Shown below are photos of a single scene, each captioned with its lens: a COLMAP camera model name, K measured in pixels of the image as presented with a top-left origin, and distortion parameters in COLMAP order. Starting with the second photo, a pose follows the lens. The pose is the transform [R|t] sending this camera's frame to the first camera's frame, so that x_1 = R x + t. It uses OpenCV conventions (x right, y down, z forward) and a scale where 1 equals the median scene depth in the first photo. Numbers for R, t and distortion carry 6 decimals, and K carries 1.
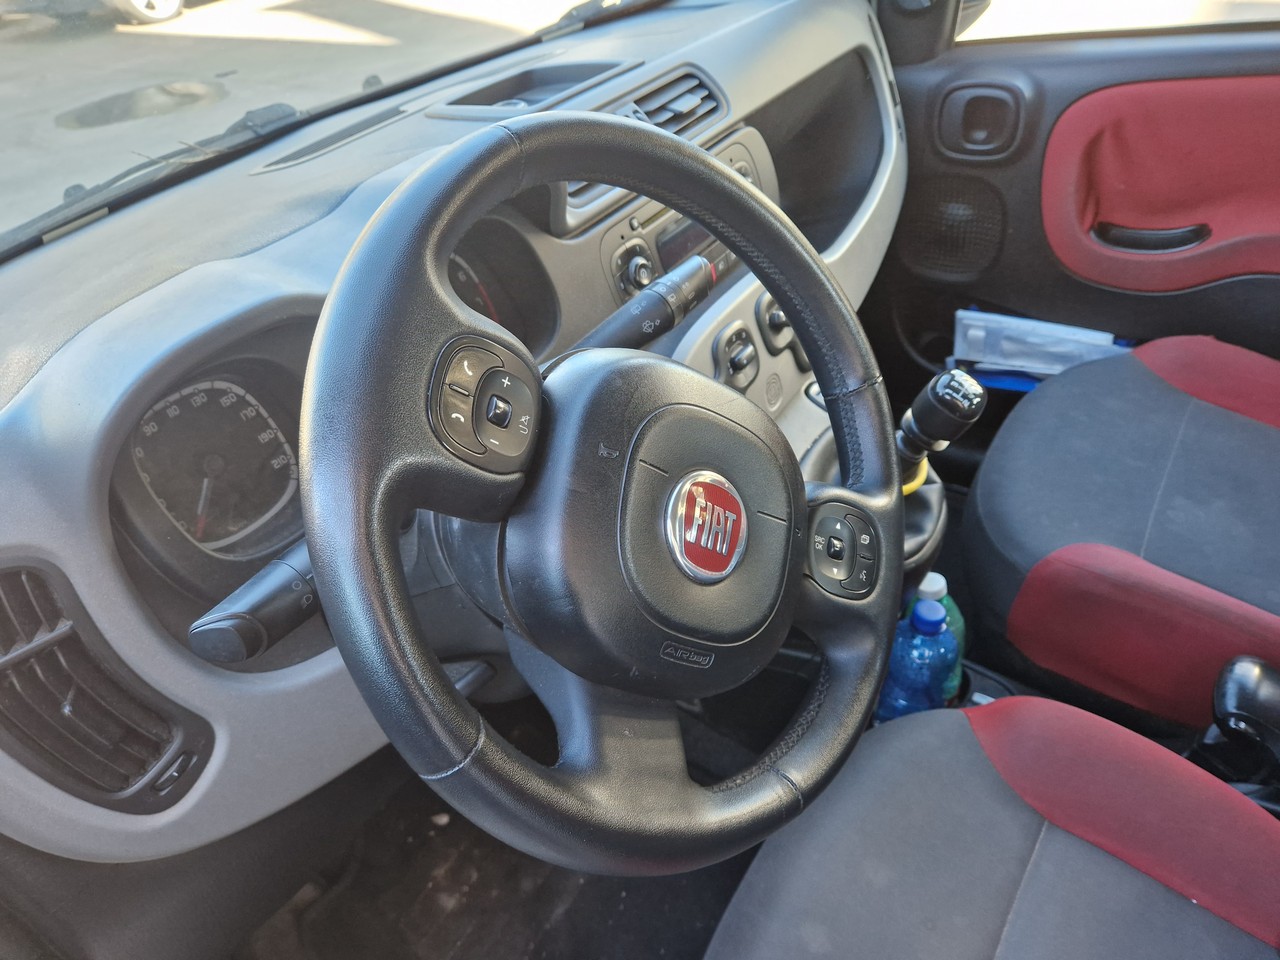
lens RADIAL K [[869.0, 0, 624.9], [0, 869.0, 477.3], [0, 0, 1]] dist [0.062785, -0.071542]
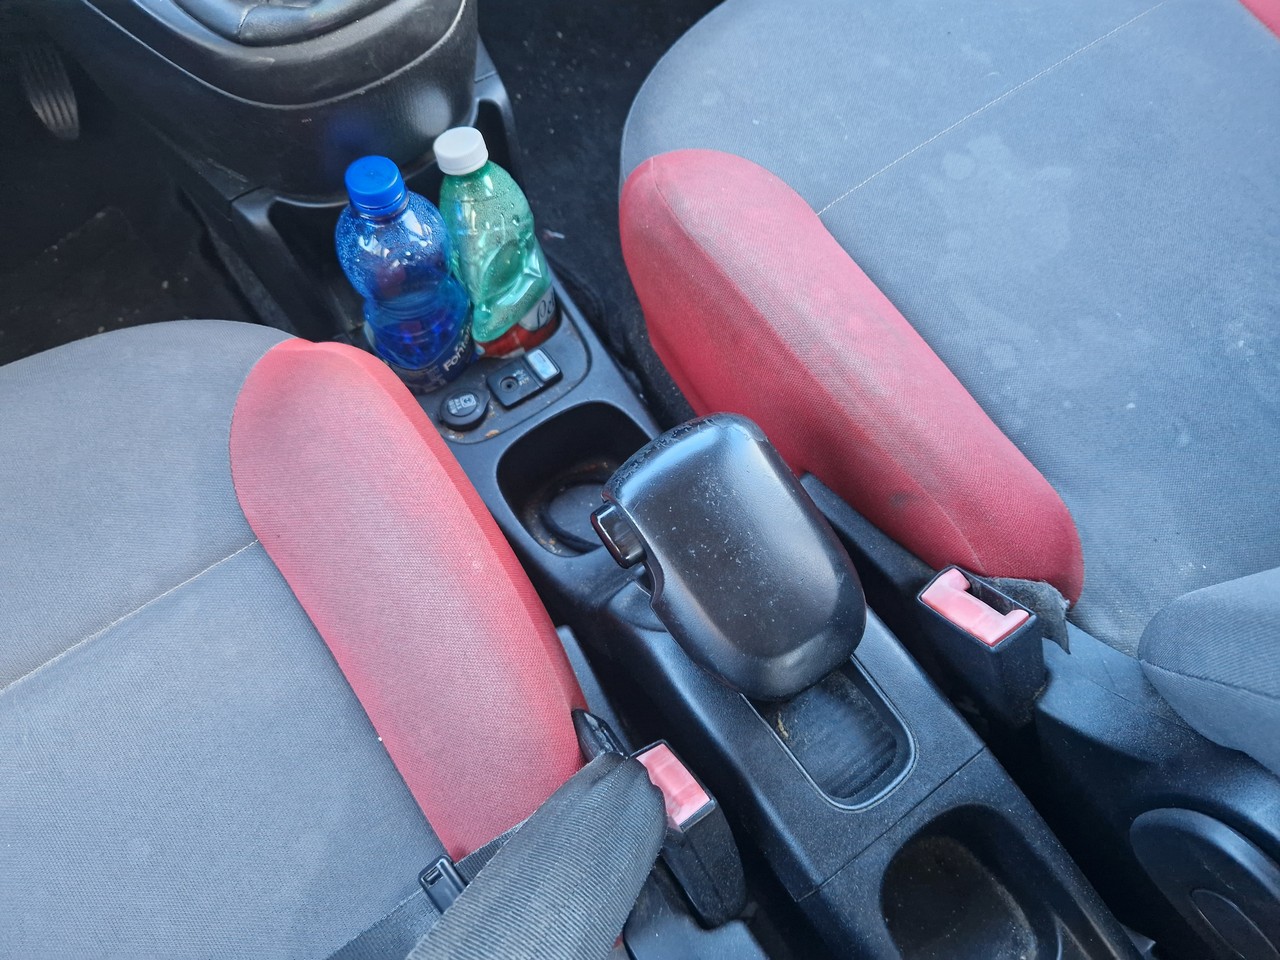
lens RADIAL K [[868.3, 0, 633.1], [0, 868.3, 482.0], [0, 0, 1]] dist [0.004932, 0.000711]
pose [[0.933706, 0.344041, -0.099145, 0.739657], [-0.262535, 0.846156, 0.463783, 0.017311], [0.243452, -0.407008, 0.880384, 0.548434]]
